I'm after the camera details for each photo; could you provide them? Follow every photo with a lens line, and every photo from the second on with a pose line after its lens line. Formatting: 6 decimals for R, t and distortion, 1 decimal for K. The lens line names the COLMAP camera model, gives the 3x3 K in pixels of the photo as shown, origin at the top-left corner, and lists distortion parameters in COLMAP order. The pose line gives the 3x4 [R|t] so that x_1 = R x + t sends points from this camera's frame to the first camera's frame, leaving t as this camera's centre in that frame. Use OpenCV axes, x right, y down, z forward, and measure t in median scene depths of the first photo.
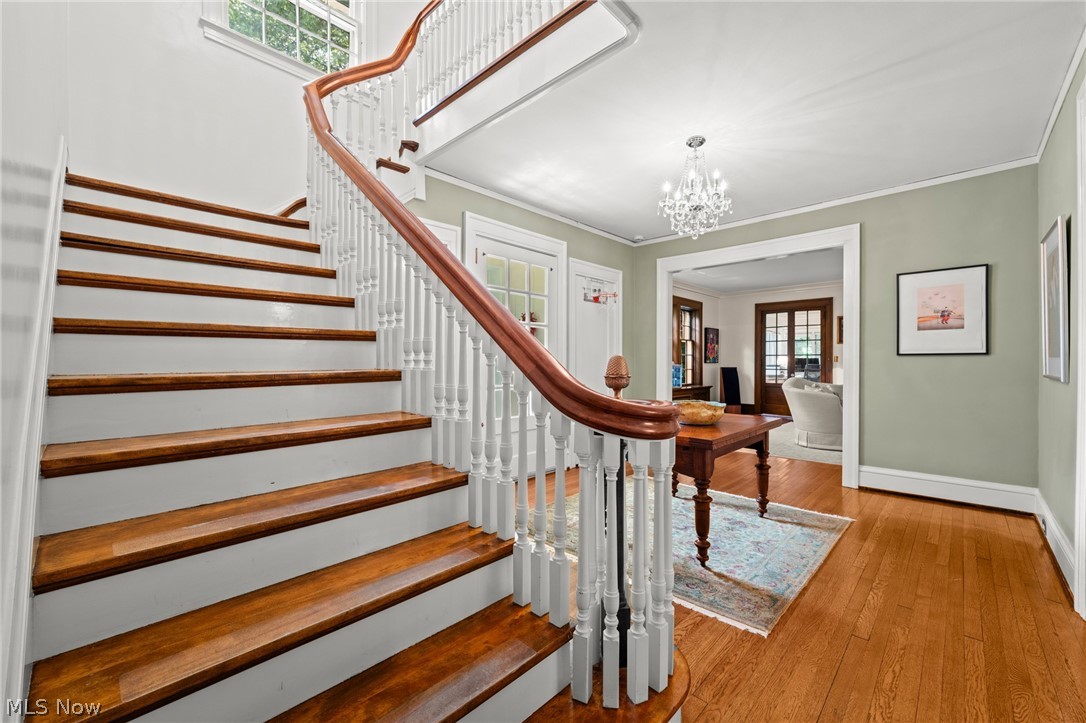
lens RADIAL K [[423.3, 0, 552.4], [0, 423.3, 360.7], [0, 0, 1]] dist [-0.002709, -0.000494]
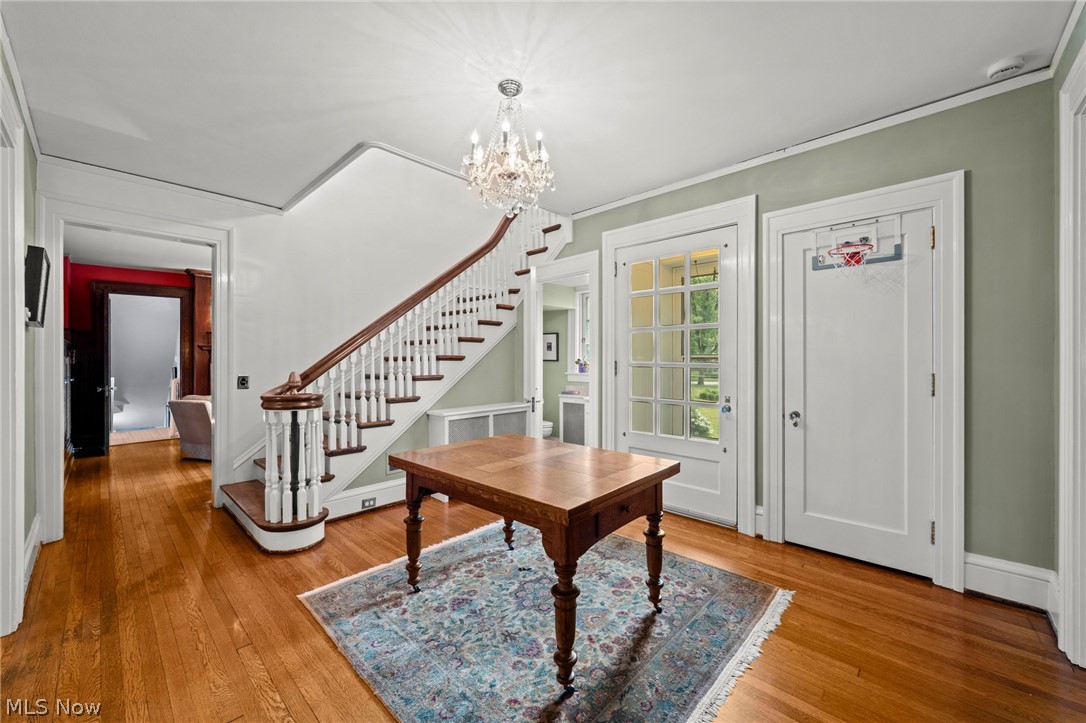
lens RADIAL K [[423.3, 0, 554.5], [0, 423.3, 361.9], [0, 0, 1]] dist [-0.002709, -0.000494]
pose [[0.021958, 0.001451, -0.999758, 0.689374], [0.002963, 0.999994, 0.001516, -0.019537], [0.999755, -0.002996, 0.021953, 0.672676]]
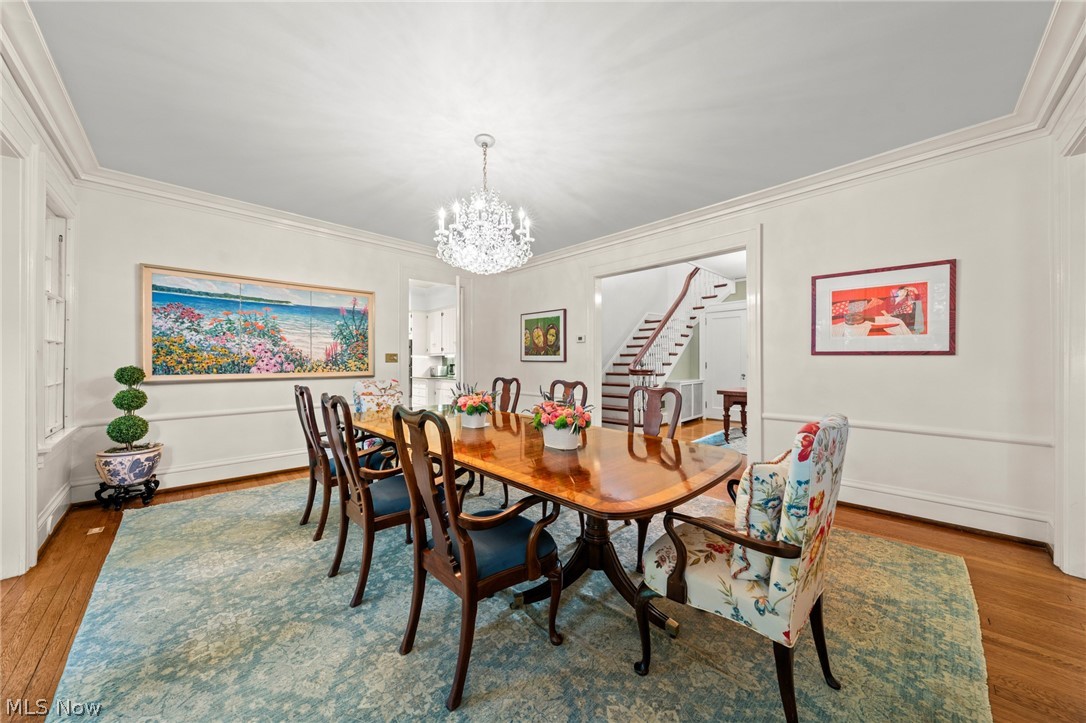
lens RADIAL K [[369.4, 0, 545.8], [0, 369.4, 363.4], [0, 0, 1]] dist [-0.000316, -0.000004]
pose [[-0.020355, 0.003633, -0.999786, 1.329339], [0.006676, 0.999972, 0.003498, 0.003854], [0.999771, -0.006603, -0.020379, -0.025588]]
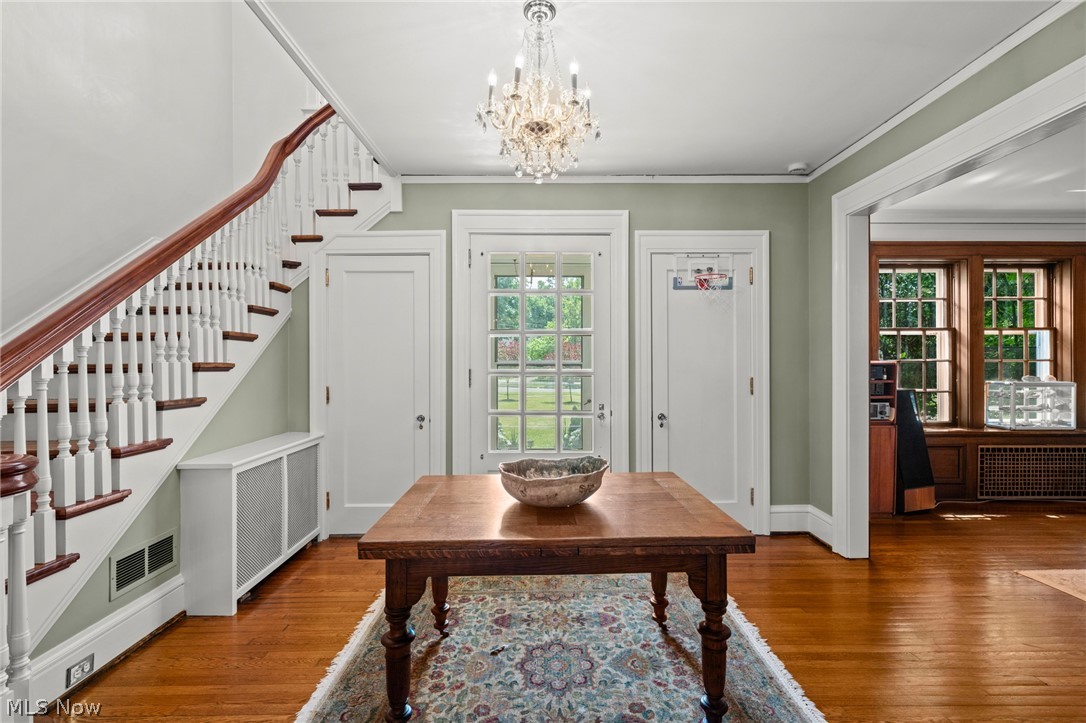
lens RADIAL K [[490.0, 0, 547.2], [0, 490.0, 359.9], [0, 0, 1]] dist [-0.000379, -0.000583]
pose [[0.708369, -0.005598, -0.705820, 0.508090], [0.005700, 0.999981, -0.002211, -0.032234], [0.705820, -0.002457, 0.708387, 0.333472]]
